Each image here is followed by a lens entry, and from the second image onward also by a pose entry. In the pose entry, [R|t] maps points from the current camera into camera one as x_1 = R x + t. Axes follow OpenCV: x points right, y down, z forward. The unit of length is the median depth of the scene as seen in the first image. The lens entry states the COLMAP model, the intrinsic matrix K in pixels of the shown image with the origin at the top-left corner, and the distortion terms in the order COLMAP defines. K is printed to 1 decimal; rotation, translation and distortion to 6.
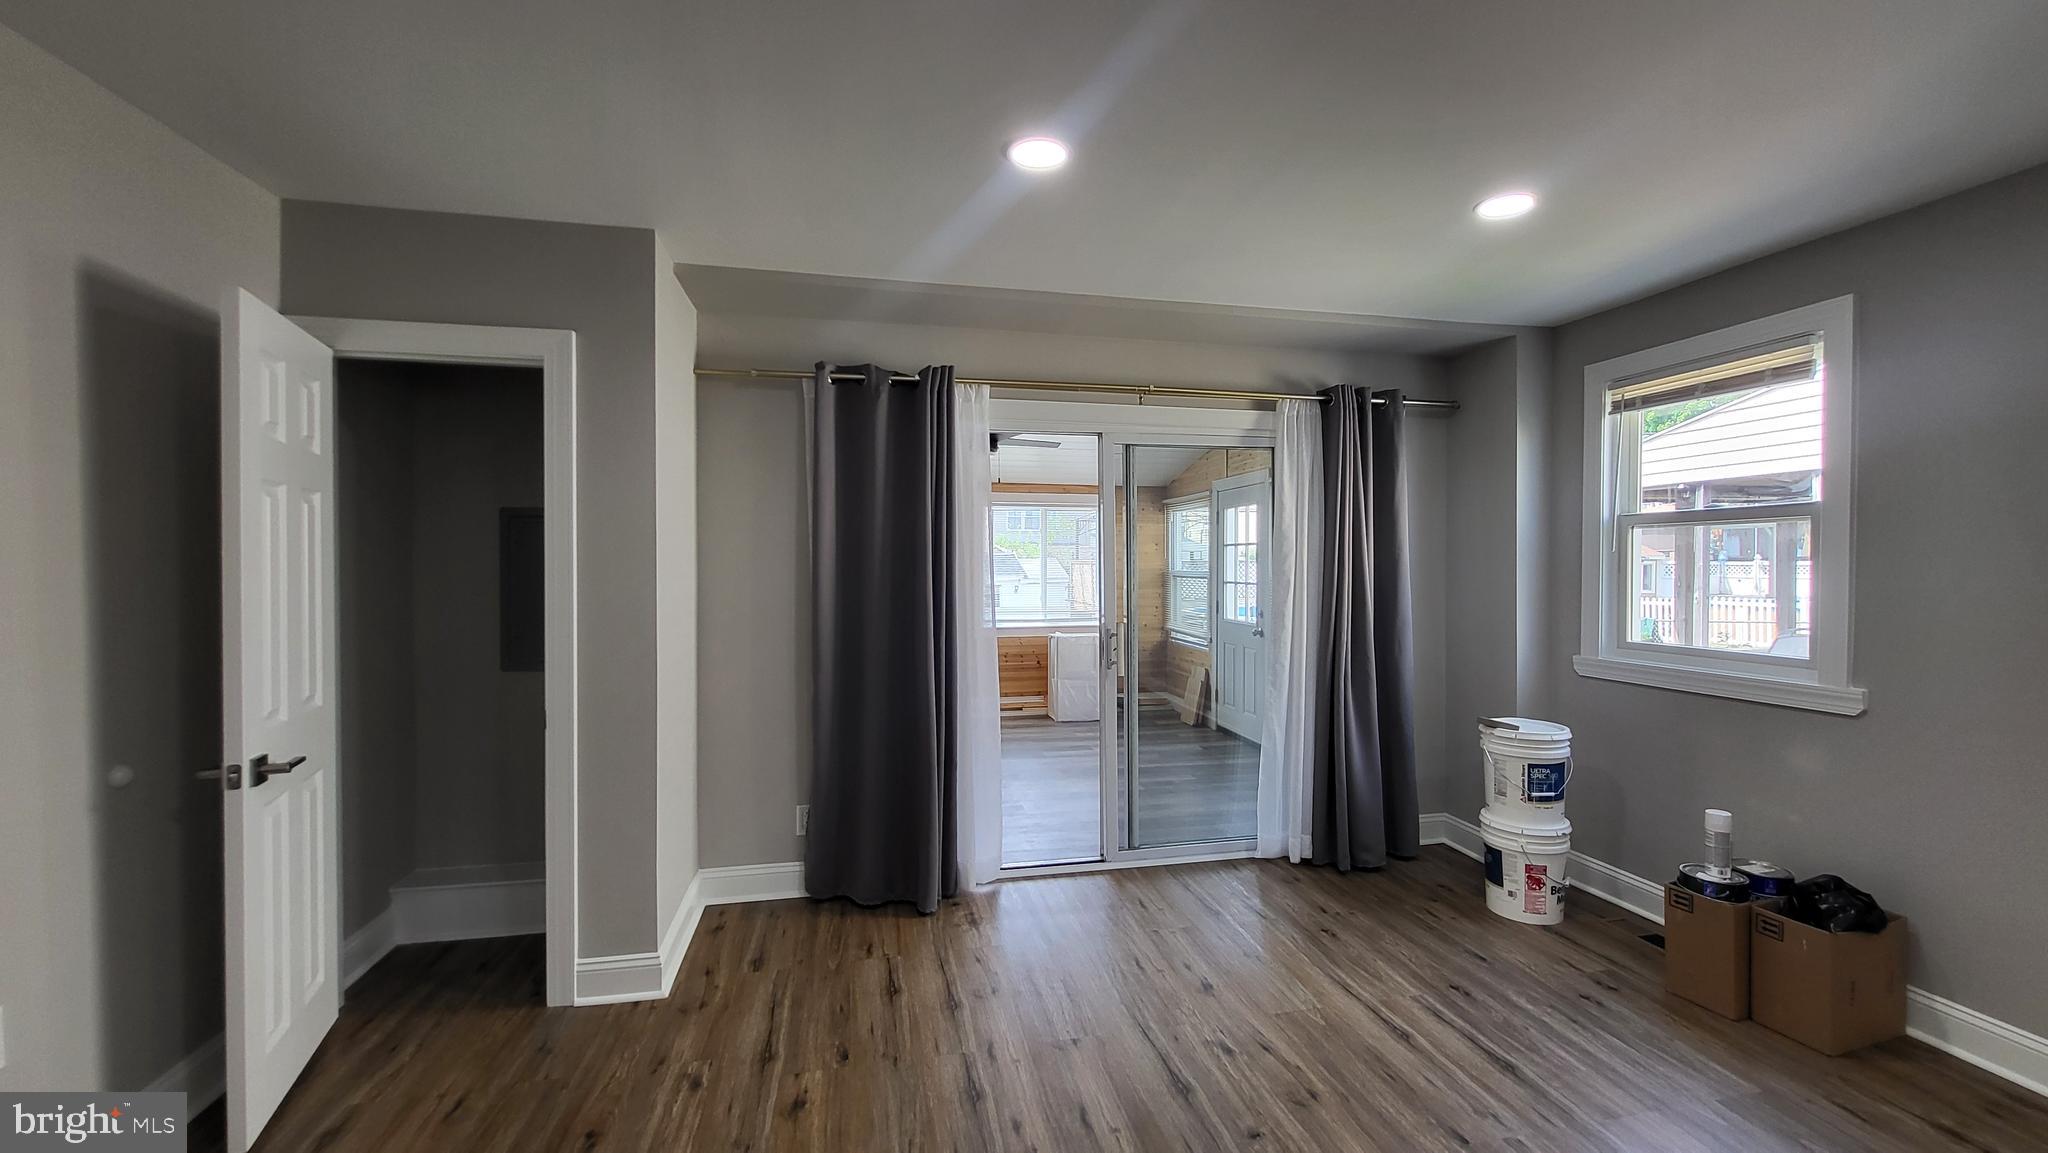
lens RADIAL K [[805.5, 0, 1032.0], [0, 805.5, 574.1], [0, 0, 1]] dist [-0.001841, -0.000390]
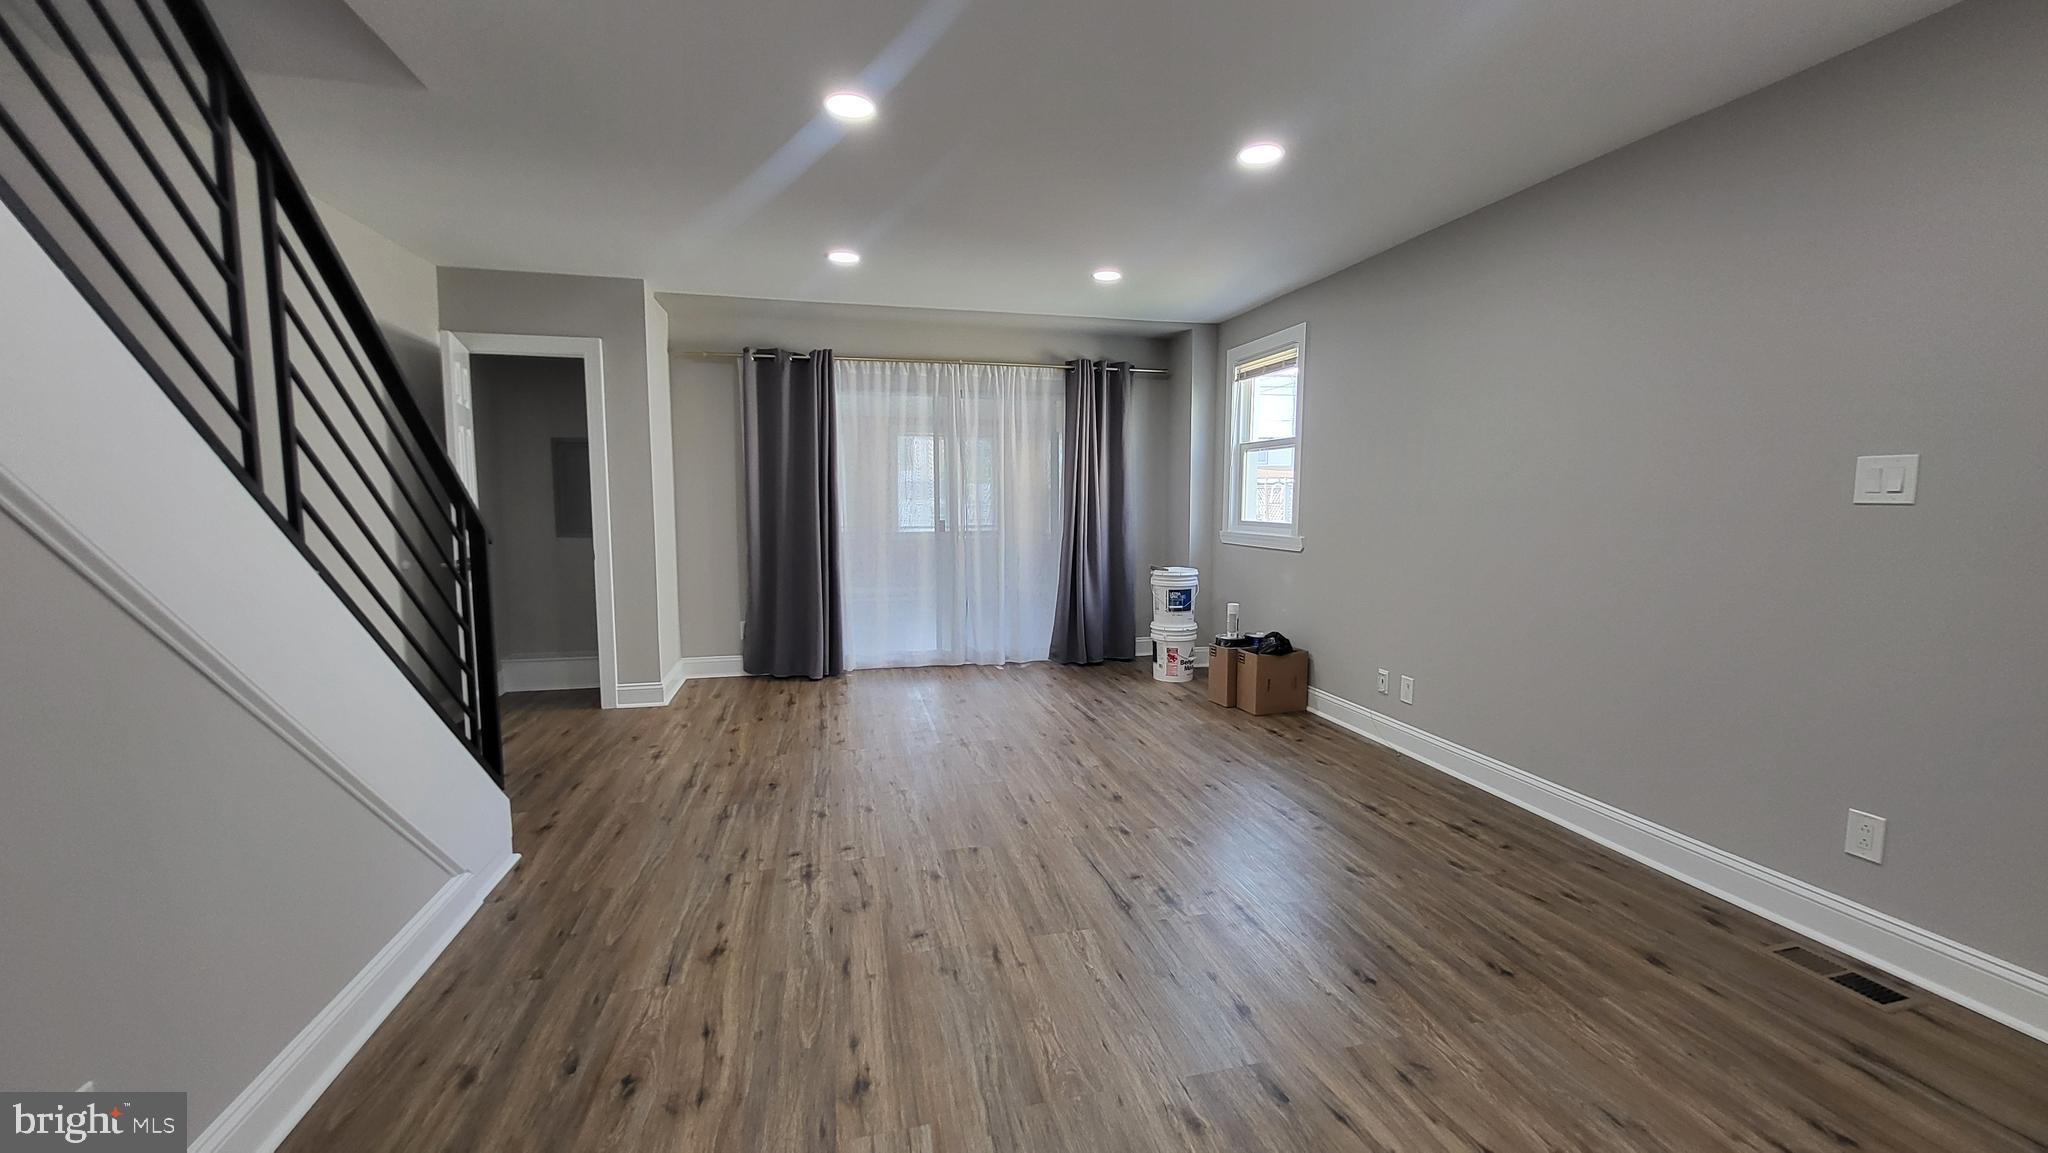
lens RADIAL K [[805.5, 0, 1032.0], [0, 805.5, 574.1], [0, 0, 1]] dist [-0.001841, -0.000390]
pose [[0.999568, -0.002552, 0.029282, 0.276406], [0.000043, 0.996350, 0.085362, 0.055797], [-0.029393, -0.085323, 0.995920, -0.702456]]
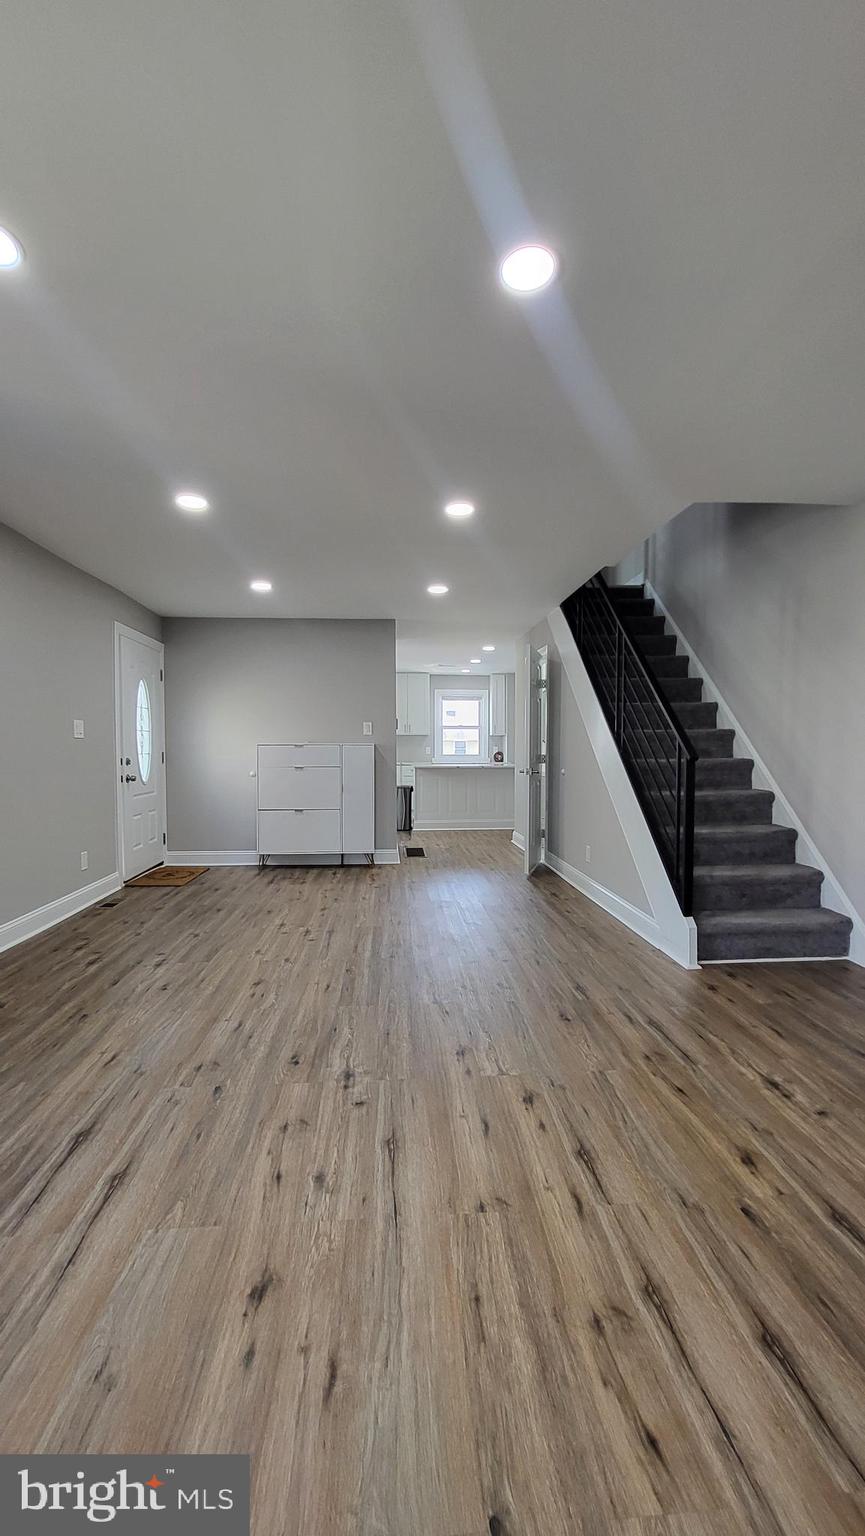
lens RADIAL K [[604.1, 0, 435.2], [0, 604.1, 770.2], [0, 0, 1]] dist [-0.001841, -0.000390]
pose [[-0.990563, -0.004879, 0.136968, 0.012348], [0.001732, 0.998840, 0.048112, 0.062867], [-0.137044, 0.047895, -0.989406, 1.234158]]
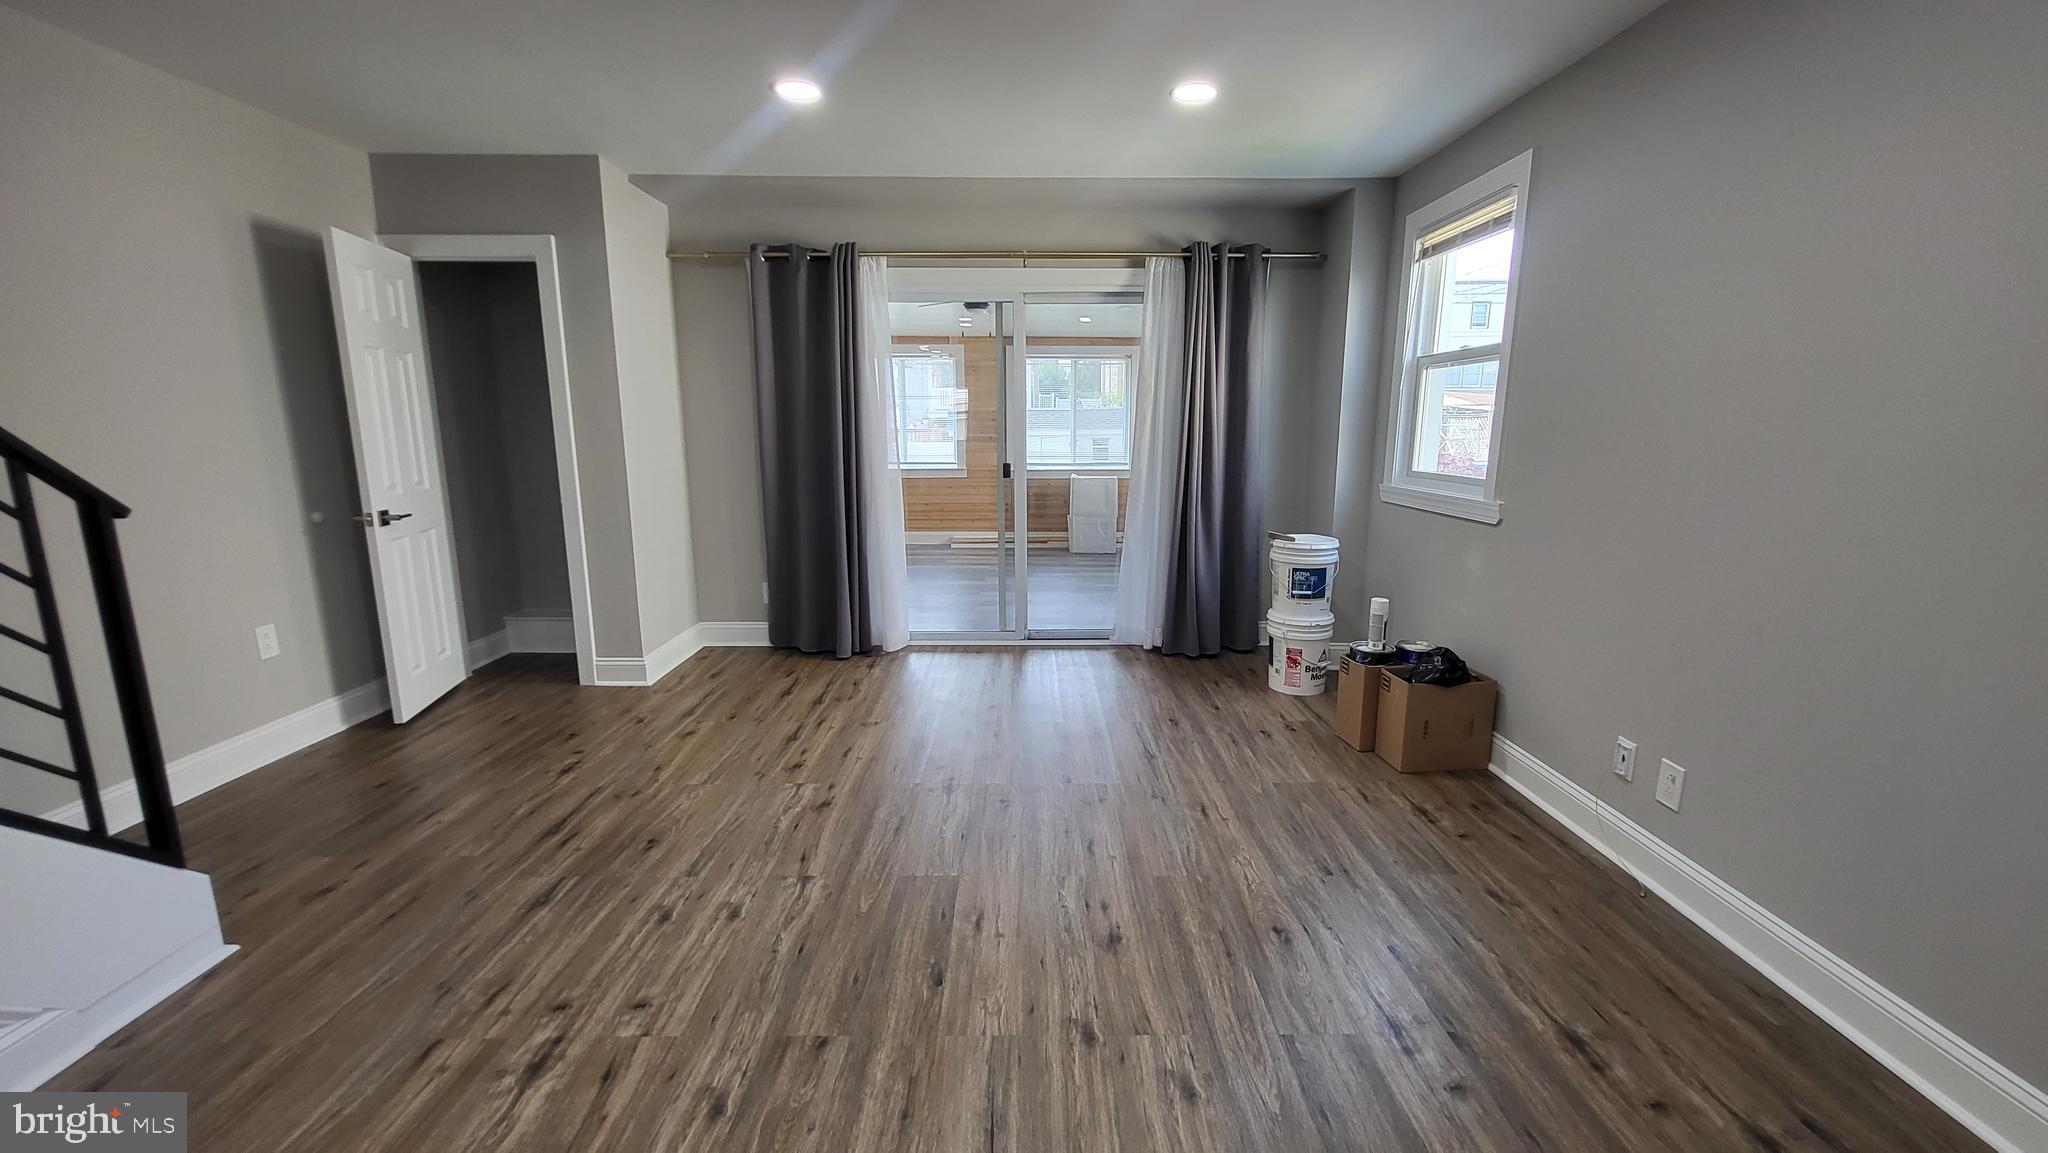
lens RADIAL K [[805.9, 0, 1032.9], [0, 805.9, 572.9], [0, 0, 1]] dist [0.007117, -0.007381]
pose [[0.979182, 0.038414, -0.199317, 0.476802], [-0.003543, 0.985015, 0.172434, 0.034024], [0.202954, -0.168138, 0.964645, -0.261690]]
